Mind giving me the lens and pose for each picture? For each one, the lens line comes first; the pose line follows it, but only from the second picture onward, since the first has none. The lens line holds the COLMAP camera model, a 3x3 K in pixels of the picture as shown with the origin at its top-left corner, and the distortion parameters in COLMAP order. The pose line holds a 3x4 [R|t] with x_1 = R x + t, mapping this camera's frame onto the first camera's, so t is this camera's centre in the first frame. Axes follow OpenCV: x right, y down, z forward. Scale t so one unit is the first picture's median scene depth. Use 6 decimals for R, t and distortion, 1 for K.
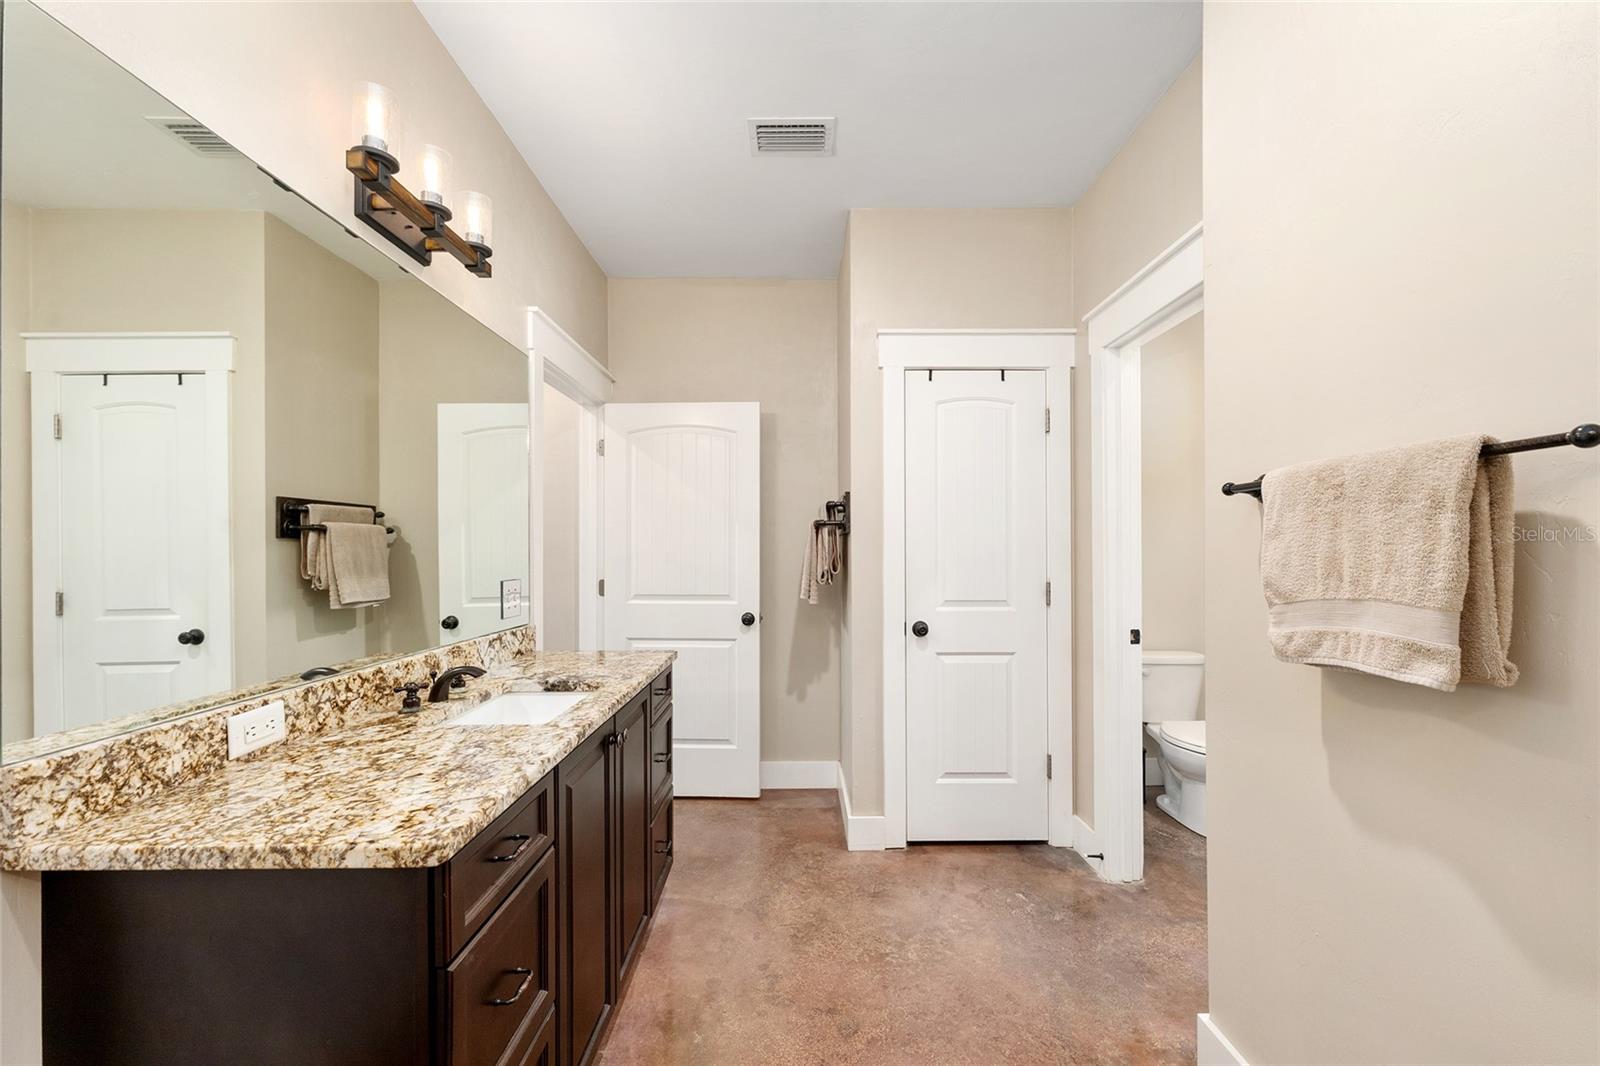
lens RADIAL K [[637.6, 0, 803.0], [0, 637.6, 536.0], [0, 0, 1]] dist [0.002237, 0.000256]
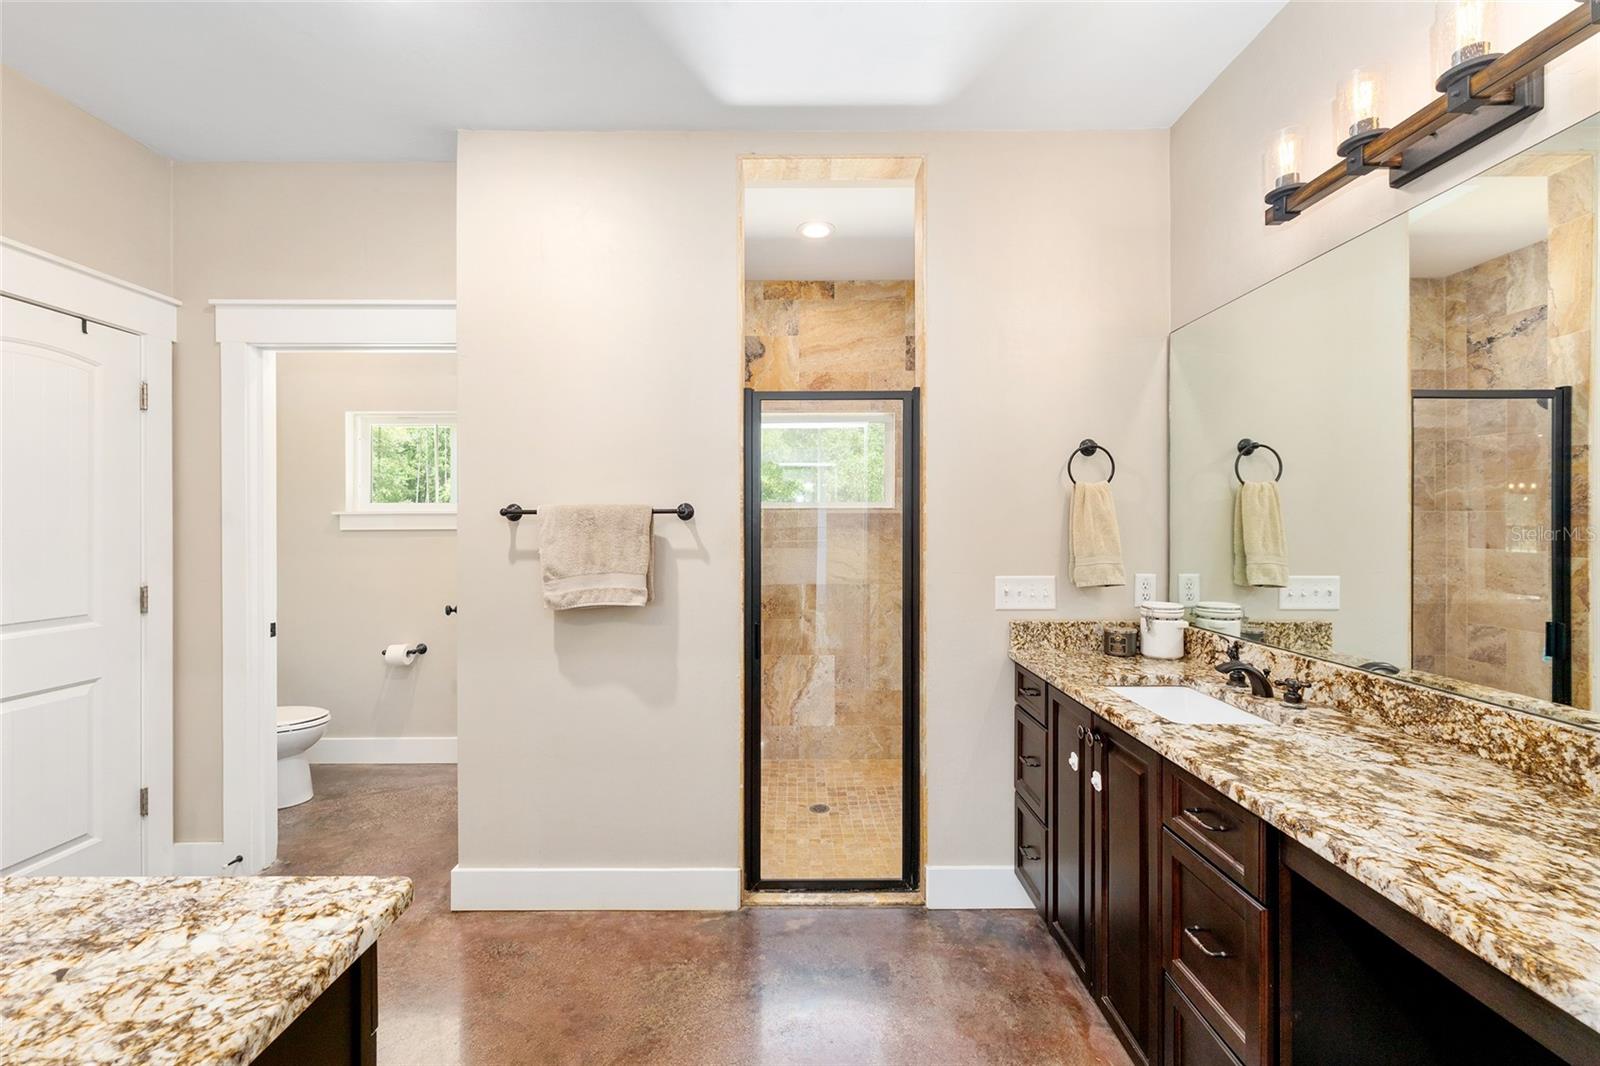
lens RADIAL K [[646.9, 0, 801.3], [0, 646.9, 530.1], [0, 0, 1]] dist [0.002302, 0.000176]
pose [[-0.002545, -0.001170, 0.999996, -1.032322], [-0.020723, 0.999785, 0.001117, -0.048472], [-0.999782, -0.020720, -0.002569, 0.266677]]
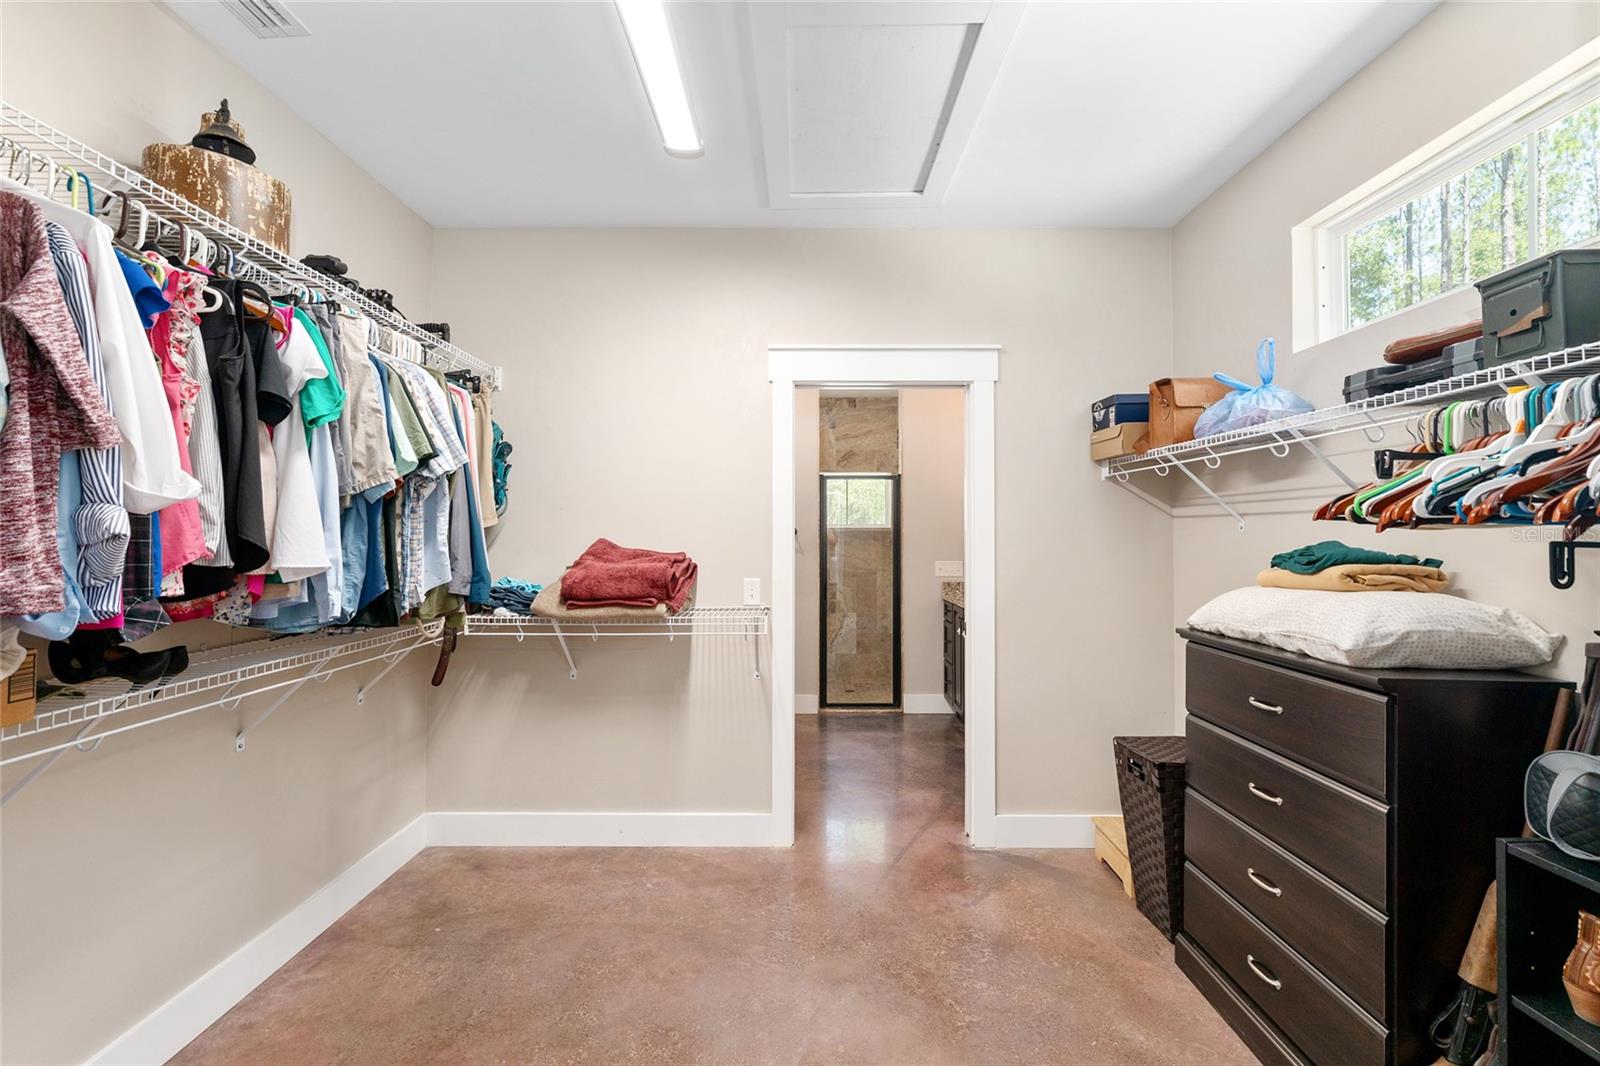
lens RADIAL K [[637.6, 0, 803.0], [0, 637.6, 536.0], [0, 0, 1]] dist [0.002237, 0.000256]
pose [[-0.000933, 0.003653, 0.999993, -3.153116], [-0.019895, 0.999795, -0.003671, -0.053573], [-0.999802, -0.019899, -0.000860, 0.535174]]
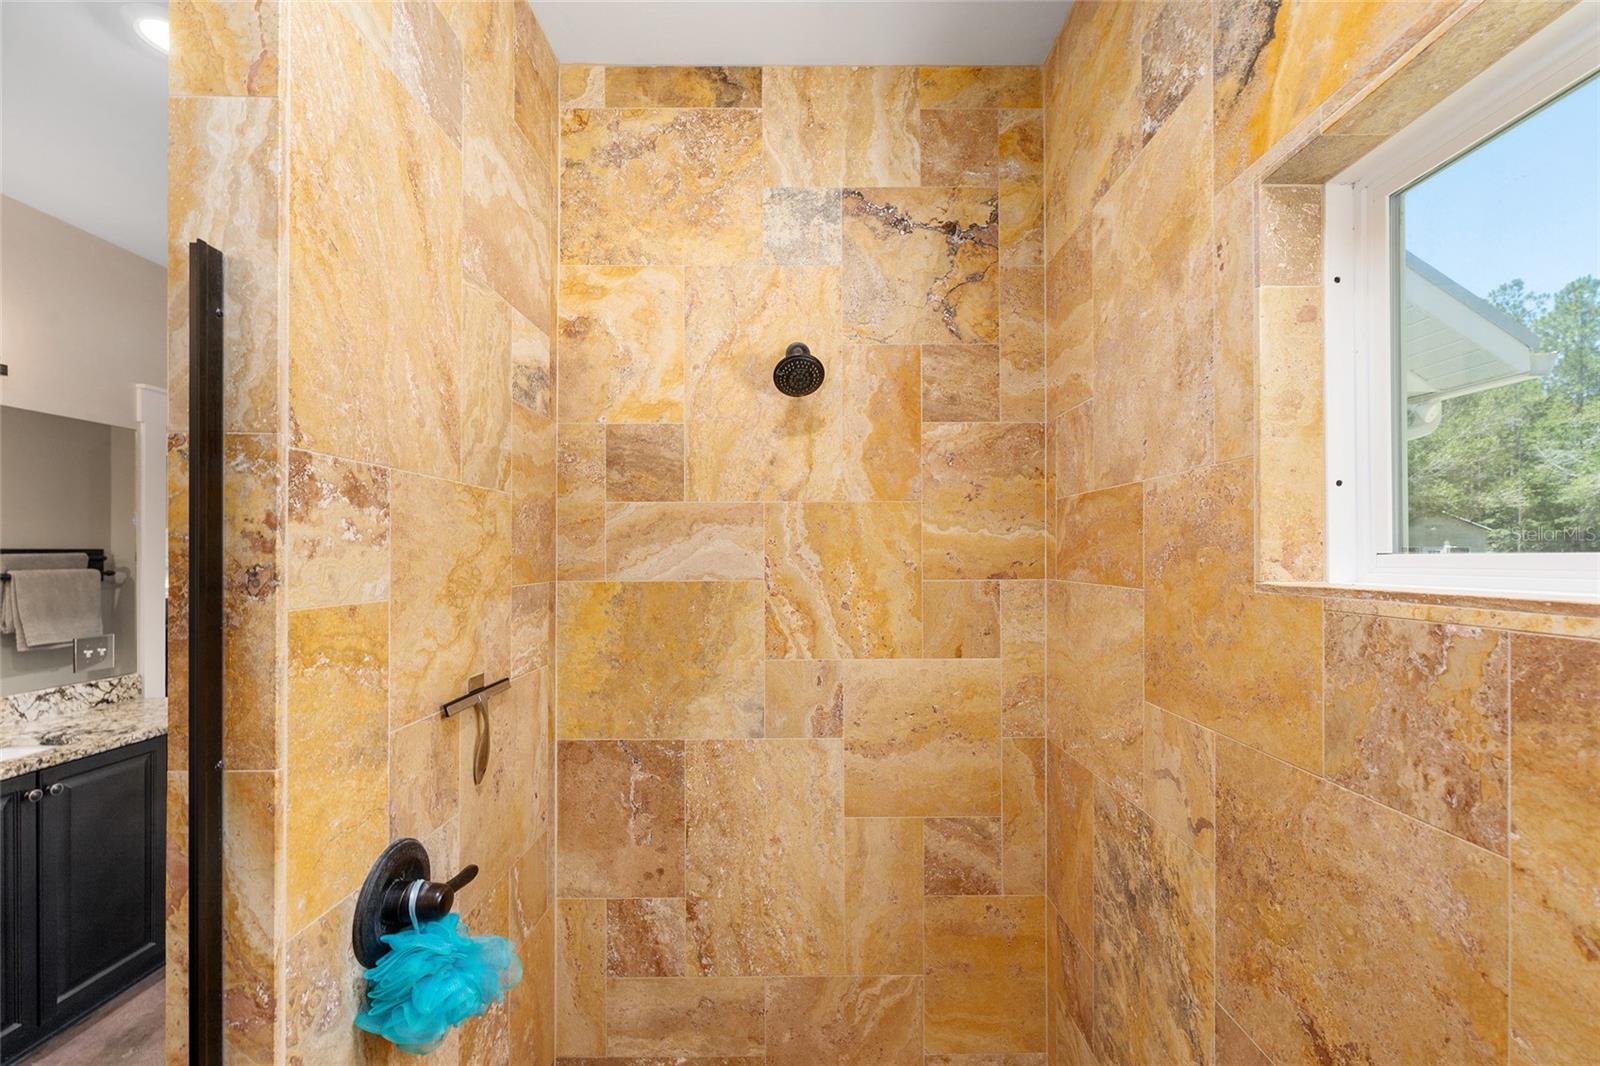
lens RADIAL K [[643.7, 0, 803.1], [0, 643.7, 546.3], [0, 0, 1]] dist [0.001366, 0.000023]
pose [[0.999937, 0.004237, -0.010400, 1.403102], [-0.004113, 0.999920, 0.011954, -0.189831], [0.010449, -0.011911, 0.999874, -0.191903]]
